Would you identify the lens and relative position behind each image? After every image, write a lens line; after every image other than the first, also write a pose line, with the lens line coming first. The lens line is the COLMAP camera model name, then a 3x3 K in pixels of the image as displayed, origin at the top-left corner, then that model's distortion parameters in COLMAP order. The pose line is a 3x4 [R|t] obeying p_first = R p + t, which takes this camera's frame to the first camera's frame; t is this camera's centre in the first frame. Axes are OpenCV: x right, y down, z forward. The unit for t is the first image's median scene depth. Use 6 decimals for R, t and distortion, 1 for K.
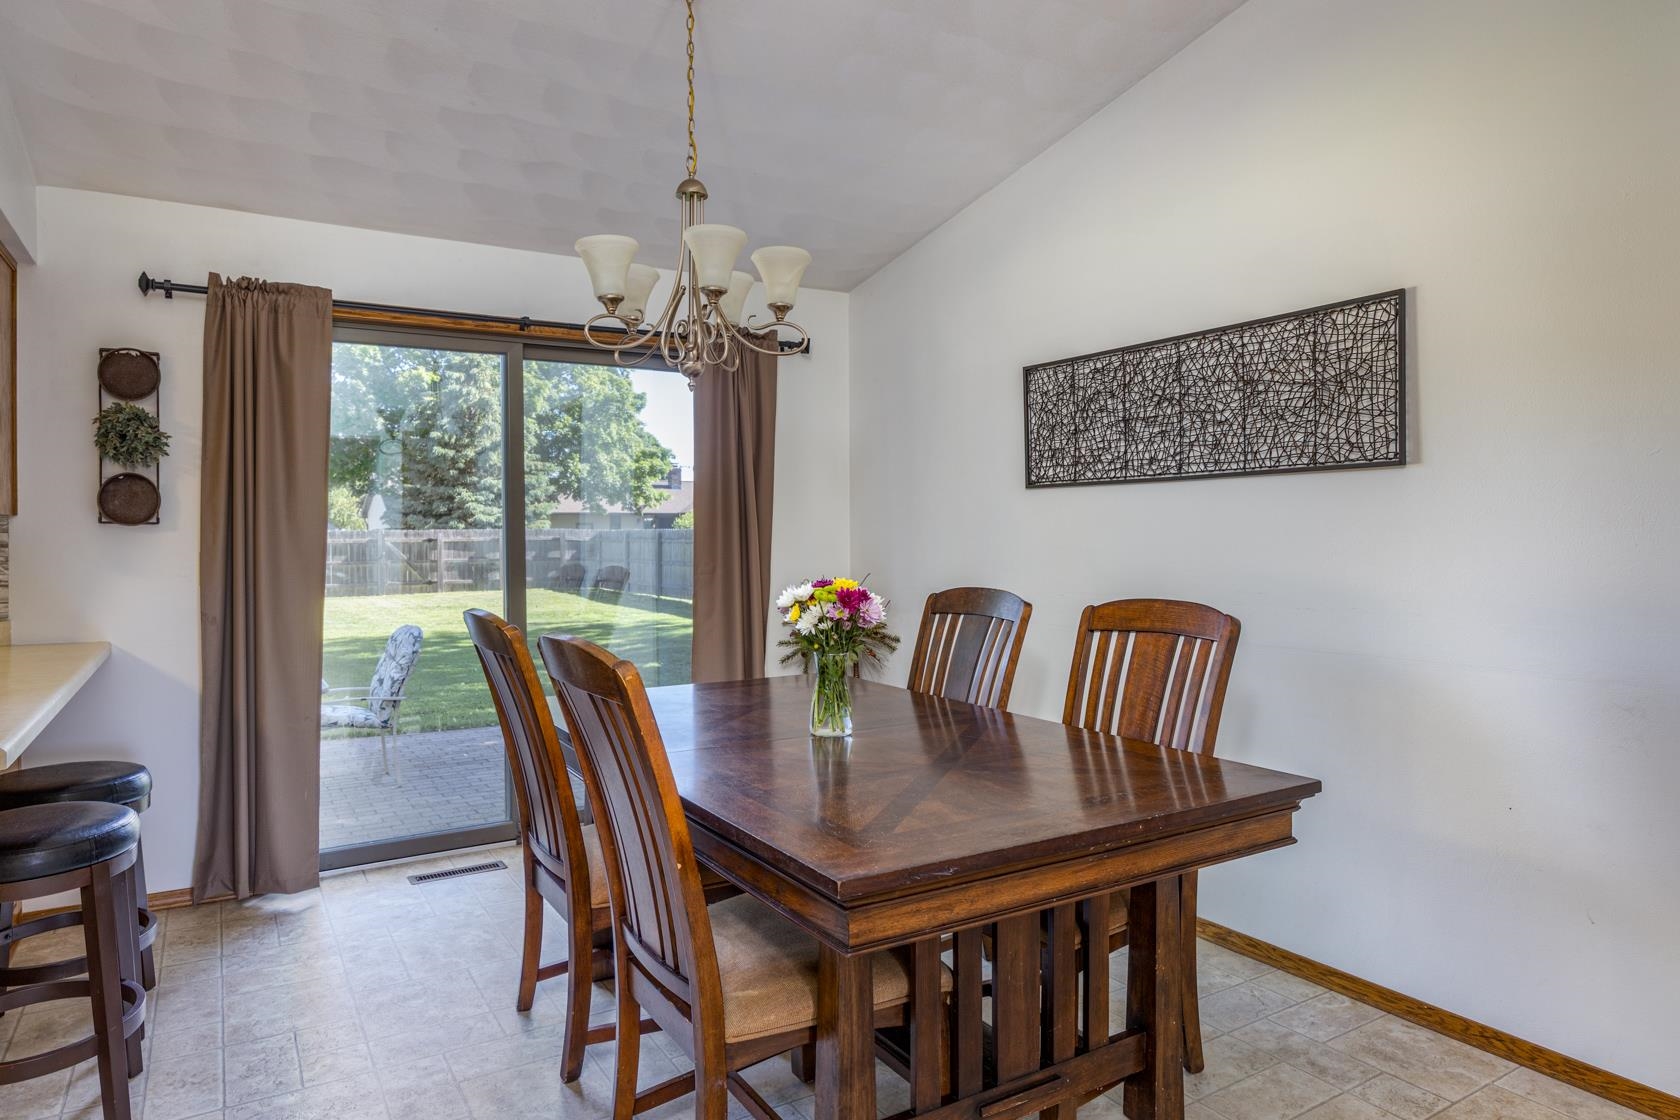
lens RADIAL K [[1003.4, 0, 805.3], [0, 1003.4, 534.1], [0, 0, 1]] dist [-0.007671, -0.001286]
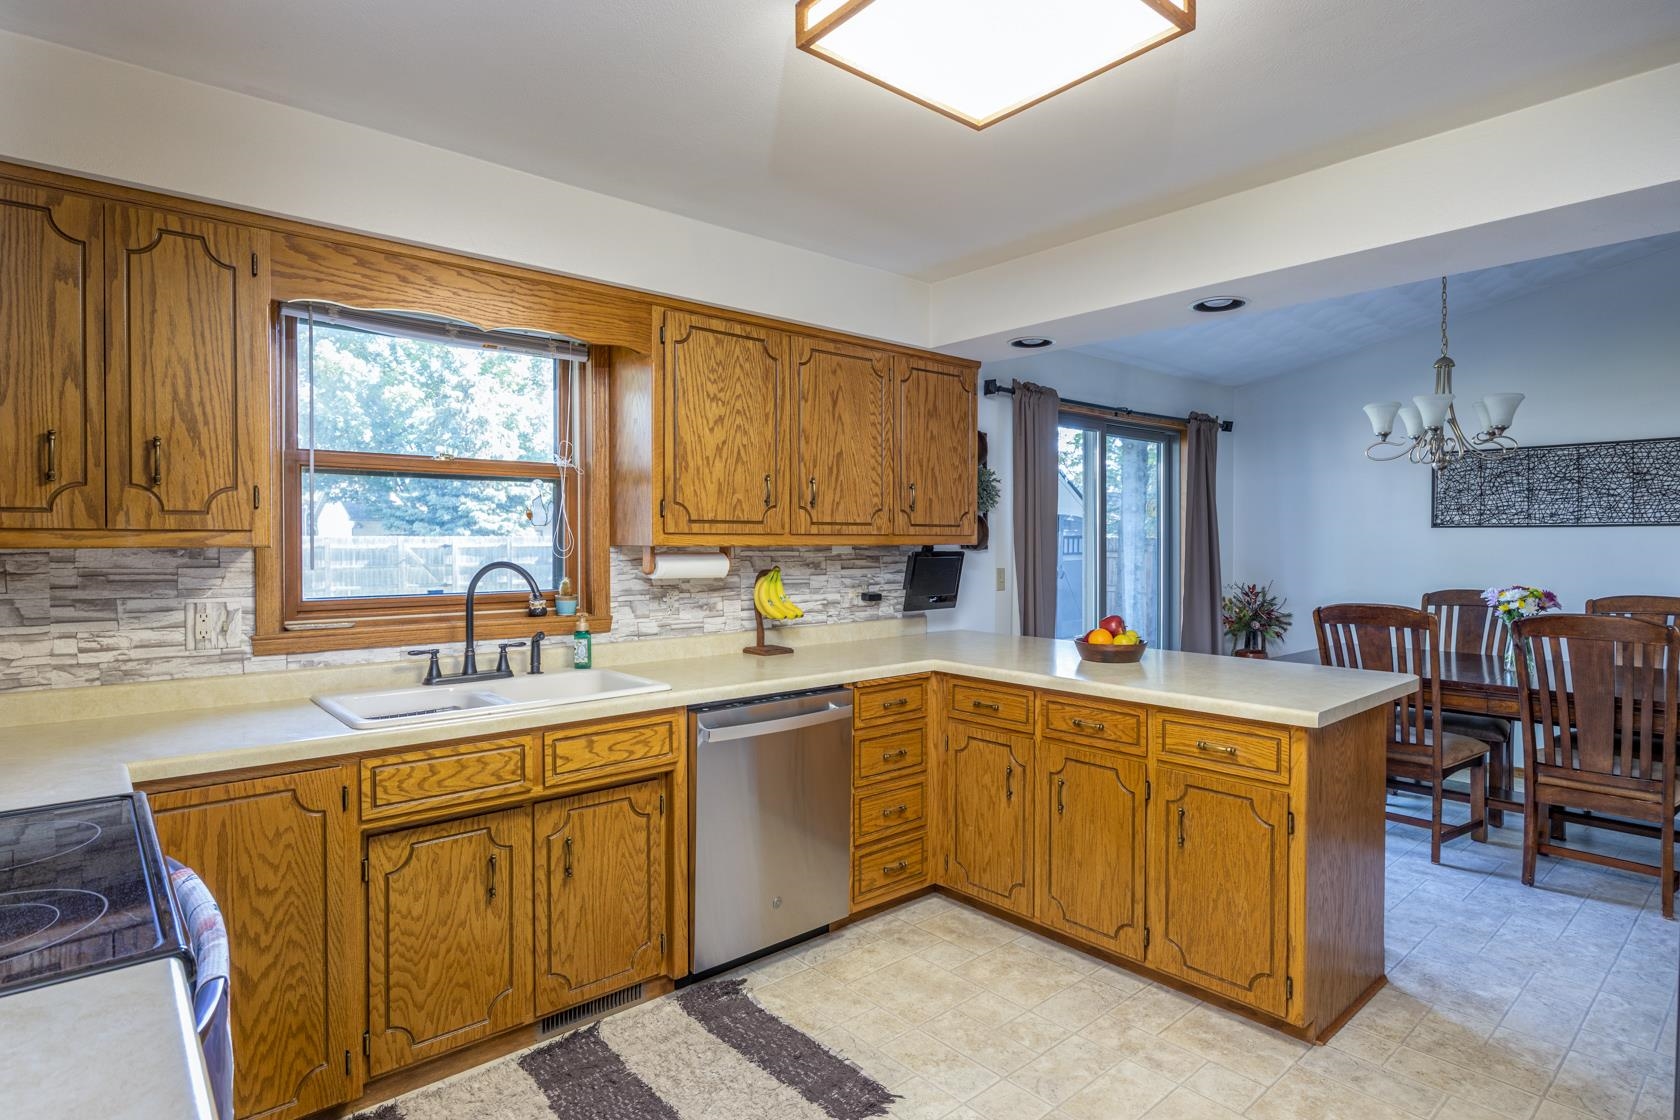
lens RADIAL K [[888.4, 0, 840.0], [0, 888.4, 560.0], [0, 0, 1]] dist [-0.003189, -0.000346]
pose [[0.982166, 0.001585, 0.188011, -0.927268], [-0.005857, 0.999737, 0.022168, -0.018522], [-0.187927, -0.022874, 0.981917, -0.209579]]
